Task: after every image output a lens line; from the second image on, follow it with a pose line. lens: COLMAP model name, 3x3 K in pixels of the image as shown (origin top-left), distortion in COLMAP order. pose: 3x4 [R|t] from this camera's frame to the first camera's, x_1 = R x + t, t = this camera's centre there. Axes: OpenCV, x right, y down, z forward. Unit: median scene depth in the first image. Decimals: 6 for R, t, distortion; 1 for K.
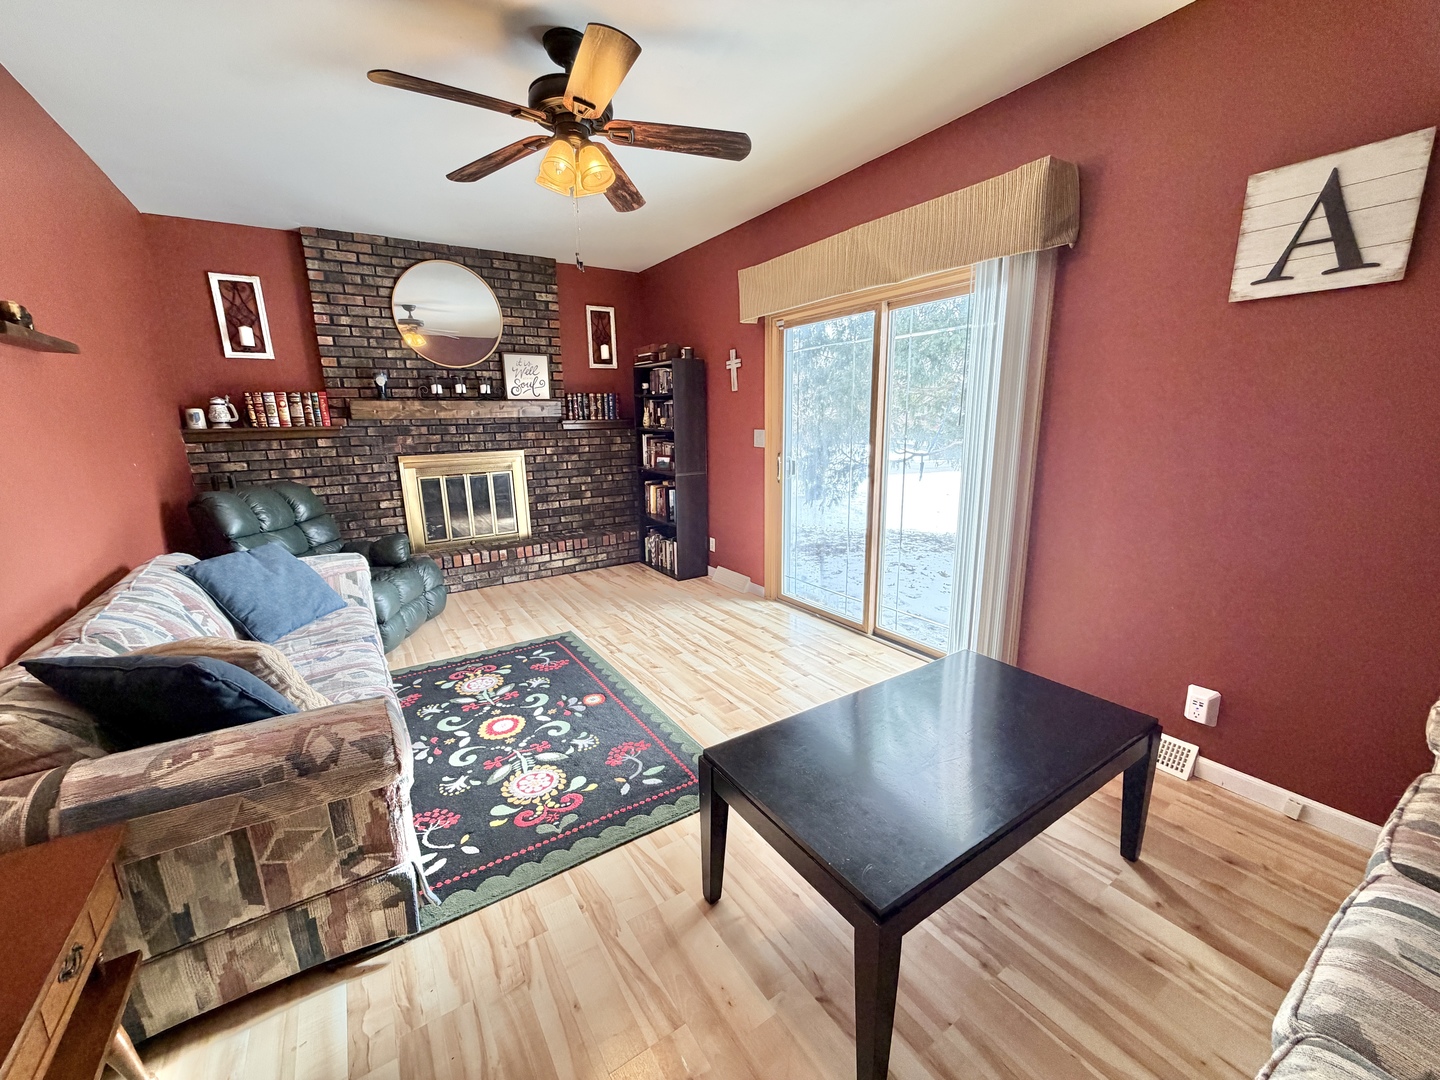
lens RADIAL K [[571.3, 0, 714.1], [0, 571.3, 540.6], [0, 0, 1]] dist [-0.000499, -0.000249]
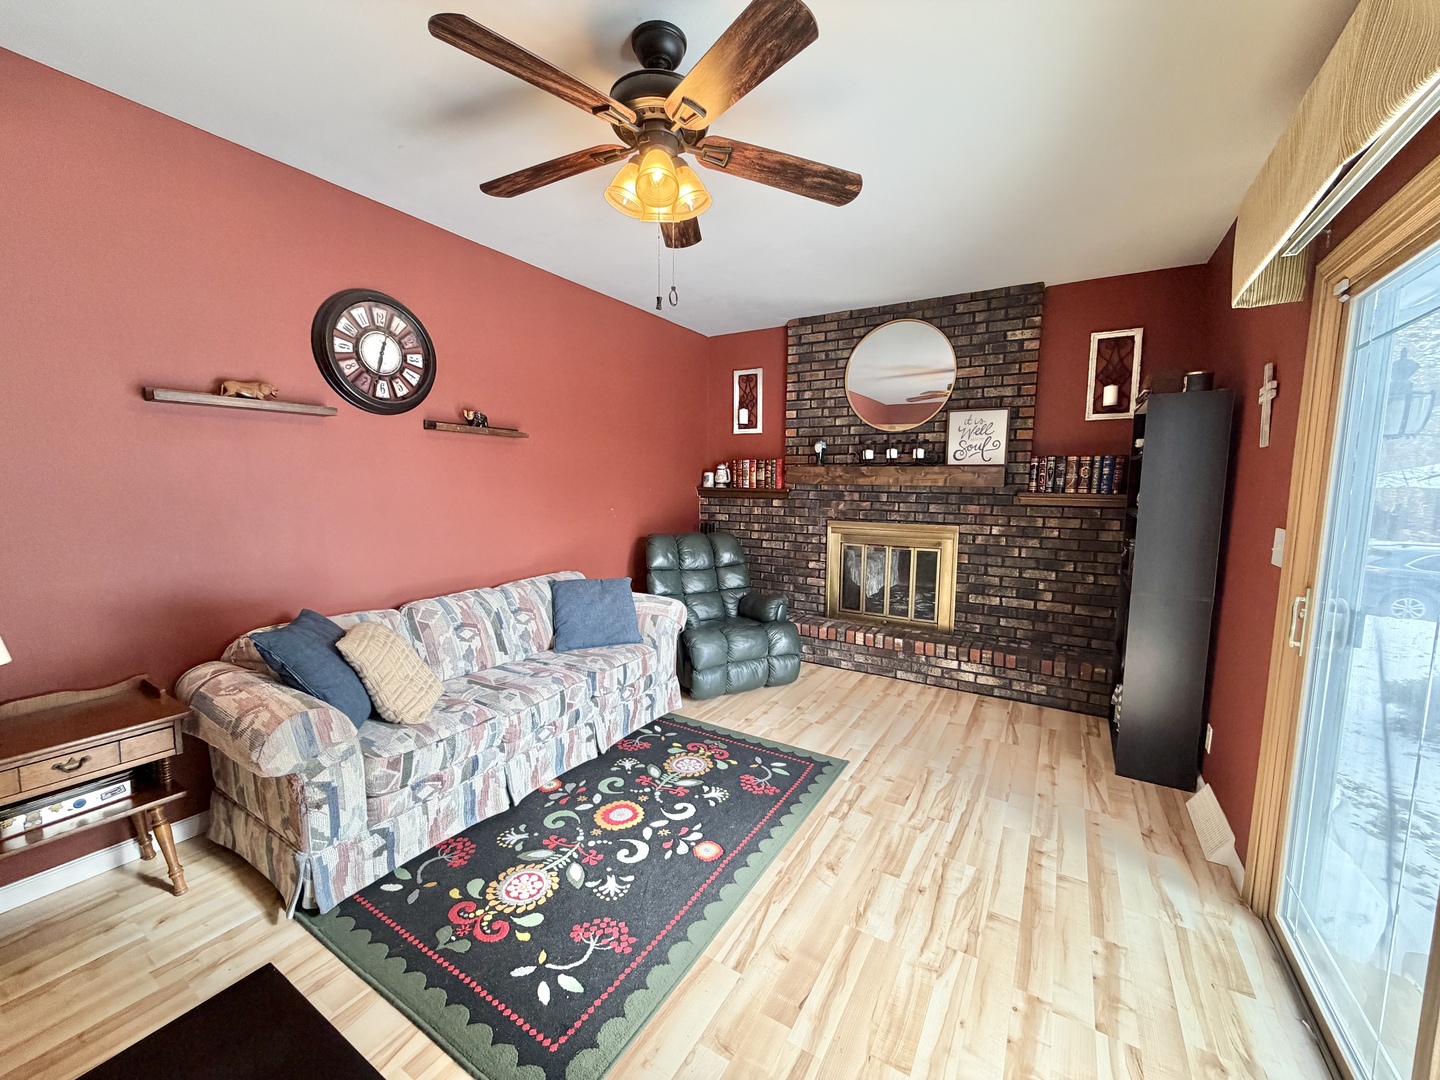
lens RADIAL K [[571.3, 0, 714.1], [0, 571.3, 540.6], [0, 0, 1]] dist [-0.000499, -0.000249]
pose [[0.430143, 0.116007, -0.895276, 0.362594], [-0.213959, 0.976554, 0.023740, -0.124011], [0.877040, 0.181341, 0.444878, 0.503806]]
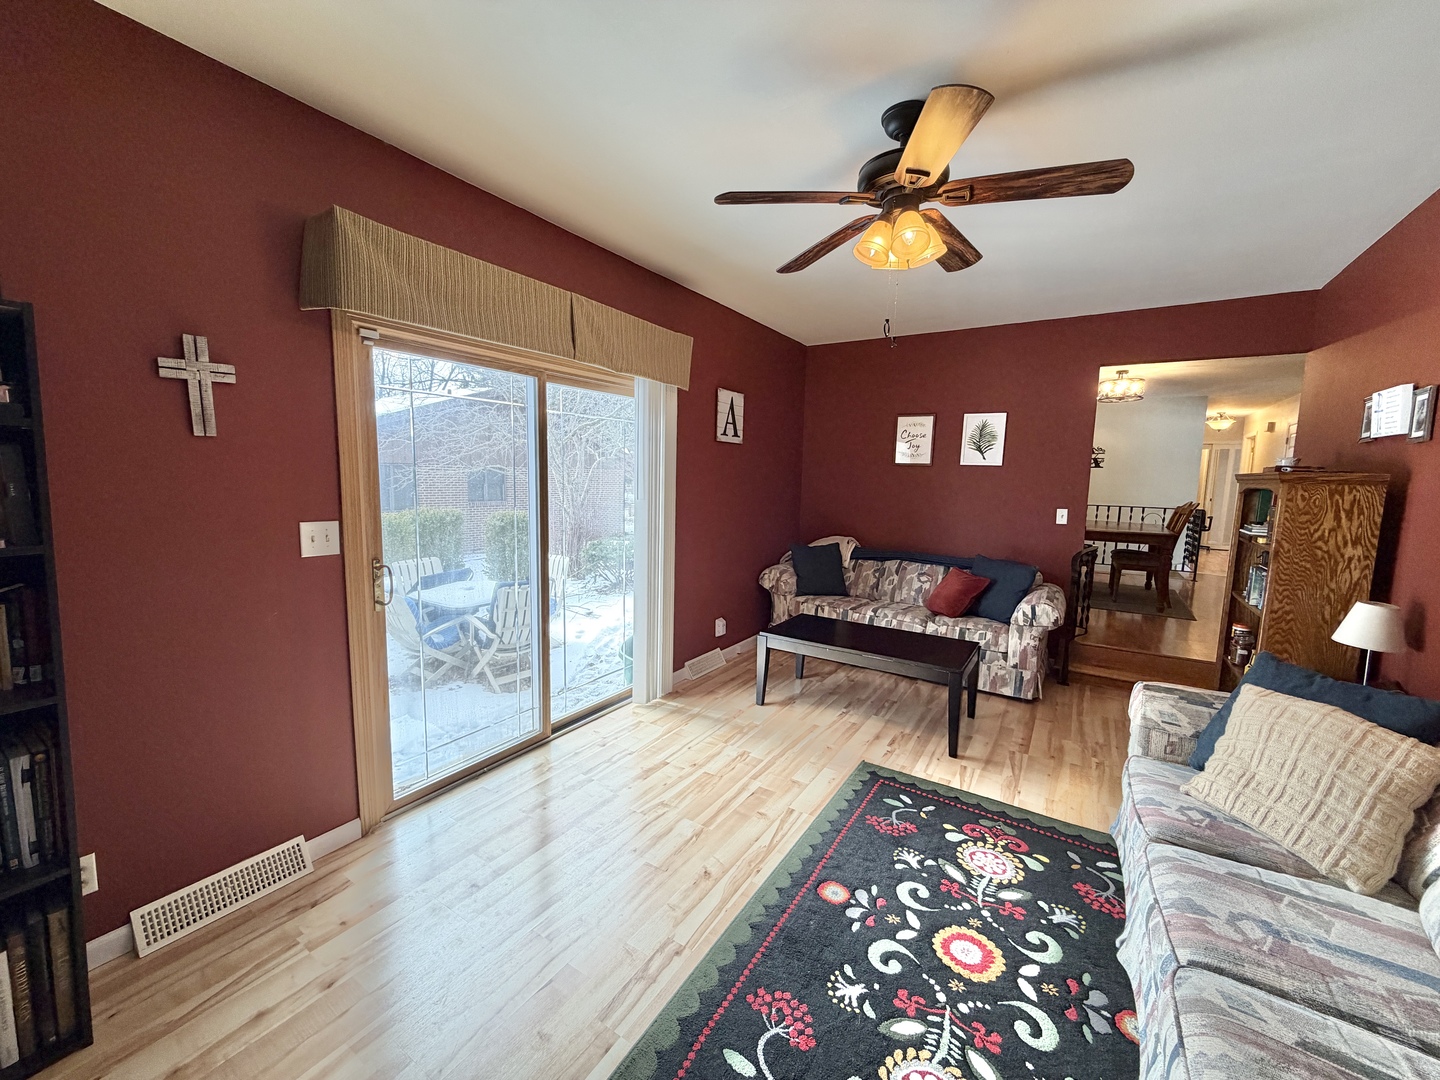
lens RADIAL K [[571.3, 0, 714.1], [0, 571.3, 540.6], [0, 0, 1]] dist [-0.000499, -0.000249]
pose [[-0.410346, -0.093040, 0.907171, -0.638600], [0.184550, 0.965726, 0.182523, -0.255591], [-0.893061, 0.242316, -0.379111, 1.100272]]
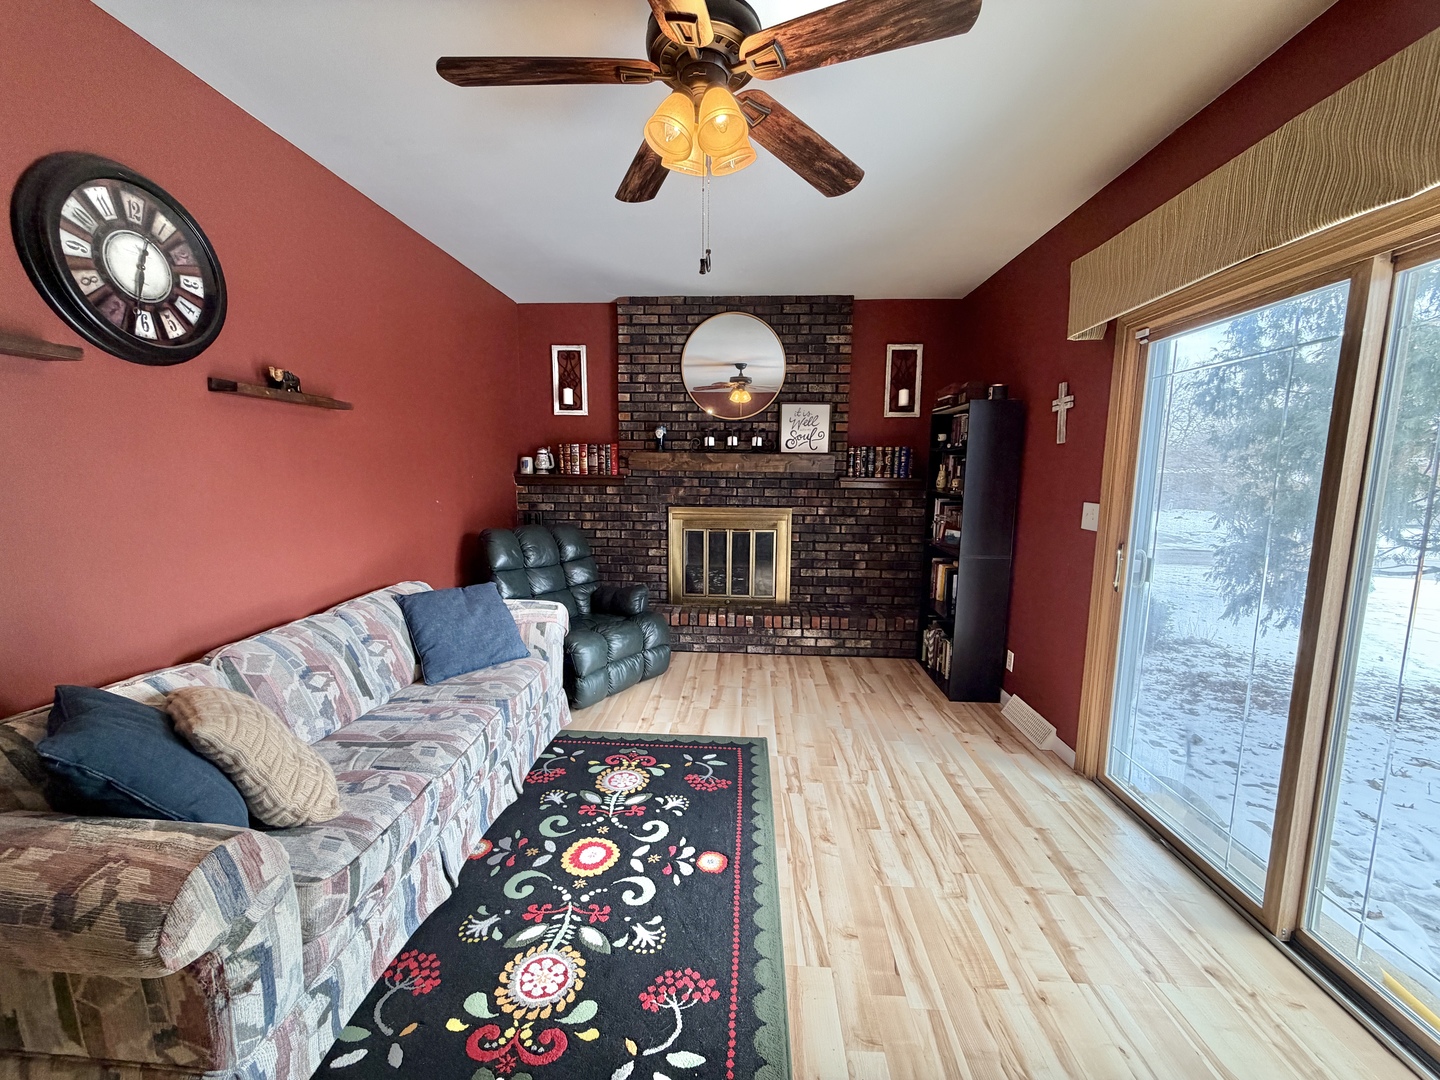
lens RADIAL K [[571.3, 0, 714.1], [0, 571.3, 540.6], [0, 0, 1]] dist [-0.000499, -0.000249]
pose [[0.803978, 0.100480, -0.586108, 0.146296], [-0.153534, 0.987278, -0.041351, -0.078302], [0.574497, 0.123233, 0.809177, 0.314404]]
